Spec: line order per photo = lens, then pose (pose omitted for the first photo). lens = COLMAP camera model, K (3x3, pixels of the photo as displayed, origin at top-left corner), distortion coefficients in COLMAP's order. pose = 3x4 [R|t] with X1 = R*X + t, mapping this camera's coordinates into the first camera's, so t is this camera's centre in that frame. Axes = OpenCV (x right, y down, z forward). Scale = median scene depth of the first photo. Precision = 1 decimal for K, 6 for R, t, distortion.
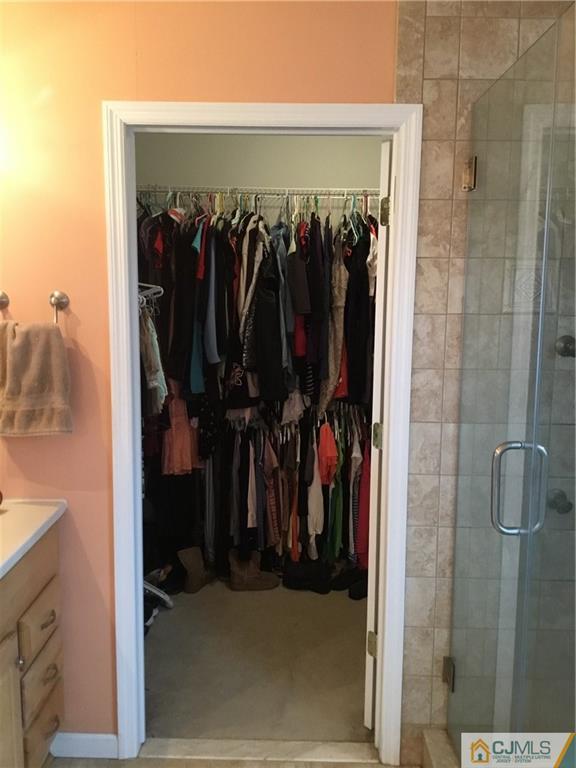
lens RADIAL K [[683.2, 0, 282.6], [0, 683.2, 382.7], [0, 0, 1]] dist [0.079066, -0.106250]
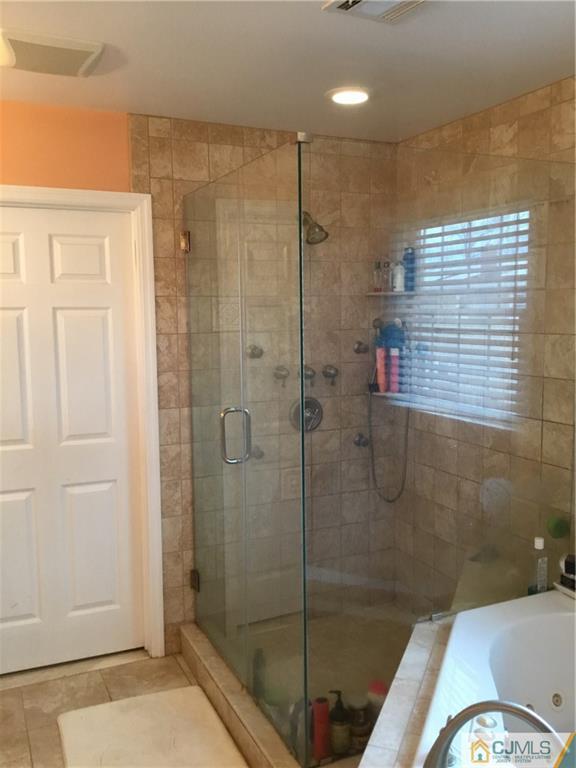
lens RADIAL K [[683.2, 0, 286.2], [0, 683.2, 383.4], [0, 0, 1]] dist [0.079066, -0.106250]
pose [[0.901353, -0.068522, 0.427630, -0.186823], [0.077417, 0.996993, -0.003424, 0.029446], [-0.426110, 0.036192, 0.903947, -0.427066]]
